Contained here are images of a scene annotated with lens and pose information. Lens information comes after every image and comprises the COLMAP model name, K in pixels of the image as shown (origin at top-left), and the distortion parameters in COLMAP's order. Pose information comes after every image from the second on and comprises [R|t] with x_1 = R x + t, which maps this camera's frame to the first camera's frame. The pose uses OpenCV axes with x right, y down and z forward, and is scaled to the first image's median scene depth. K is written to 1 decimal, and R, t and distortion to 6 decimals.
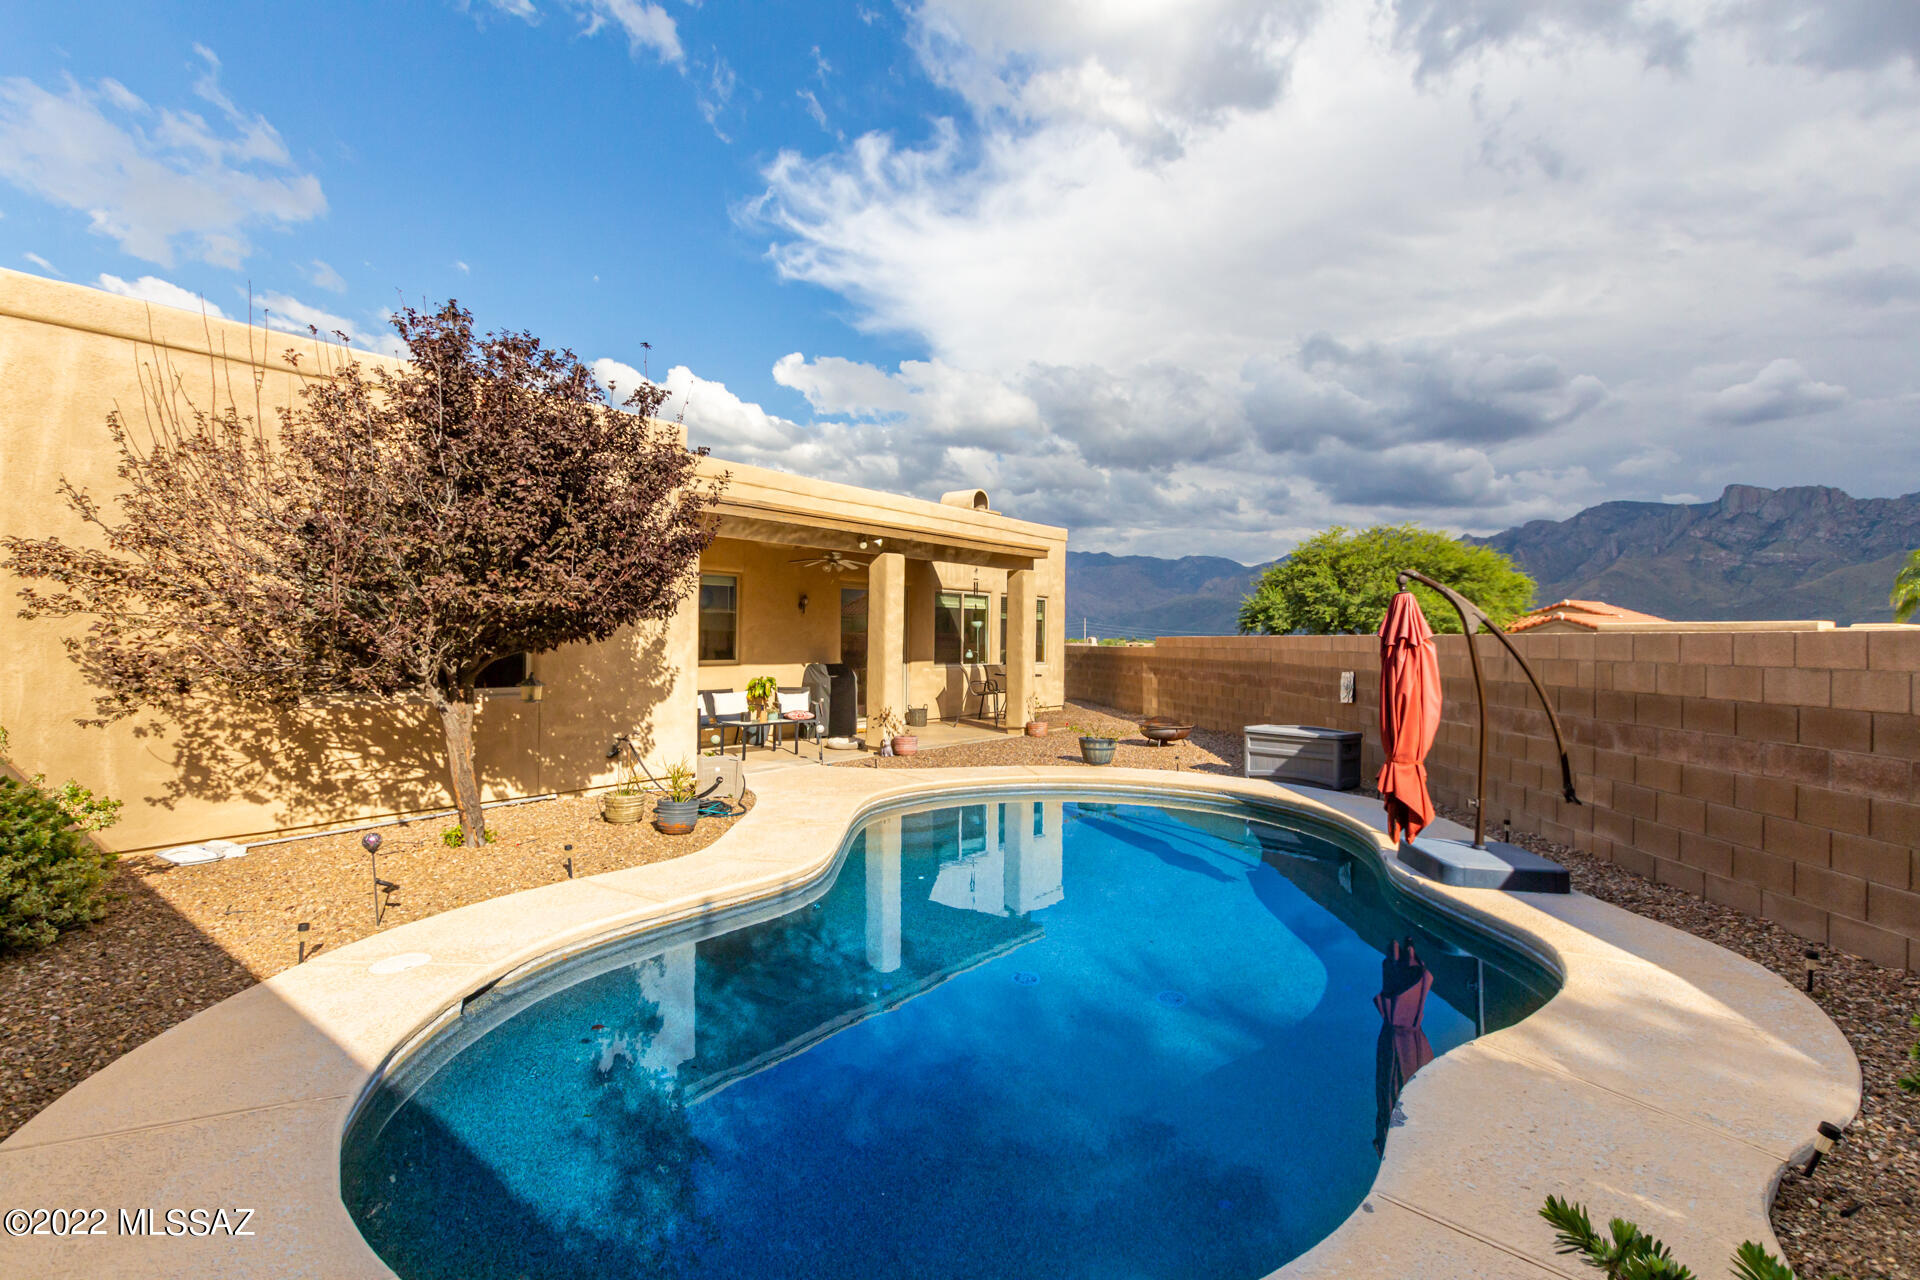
lens RADIAL K [[879.1, 0, 963.6], [0, 879.1, 638.1], [0, 0, 1]] dist [0.008225, -0.001922]
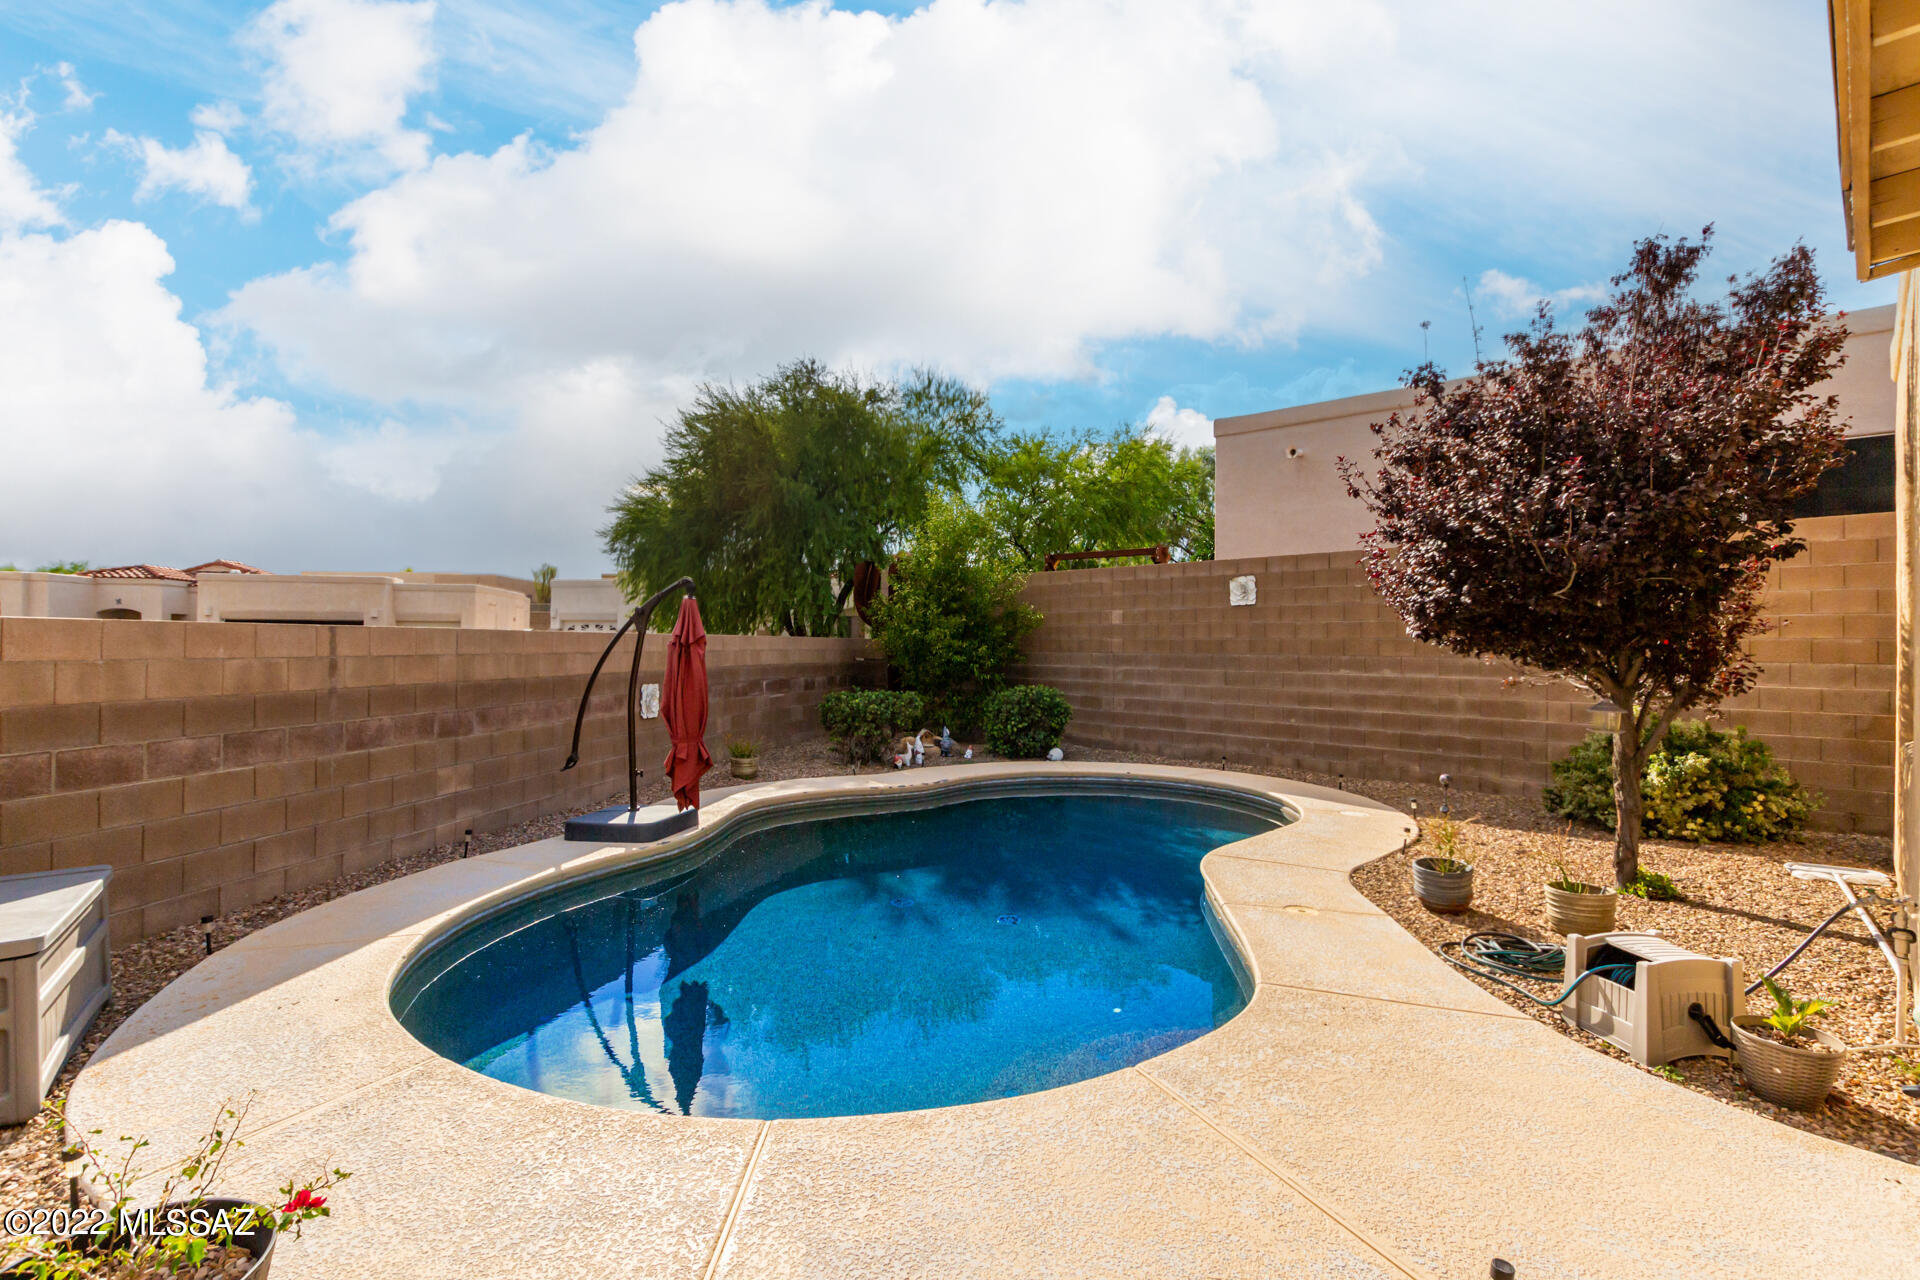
lens RADIAL K [[879.1, 0, 955.7], [0, 879.1, 640.1], [0, 0, 1]] dist [0.008225, -0.001922]
pose [[-0.987552, -0.010050, 0.156969, -0.032816], [-0.010715, 0.999937, -0.003390, 0.006185], [-0.156925, -0.005029, -0.987598, 2.092200]]
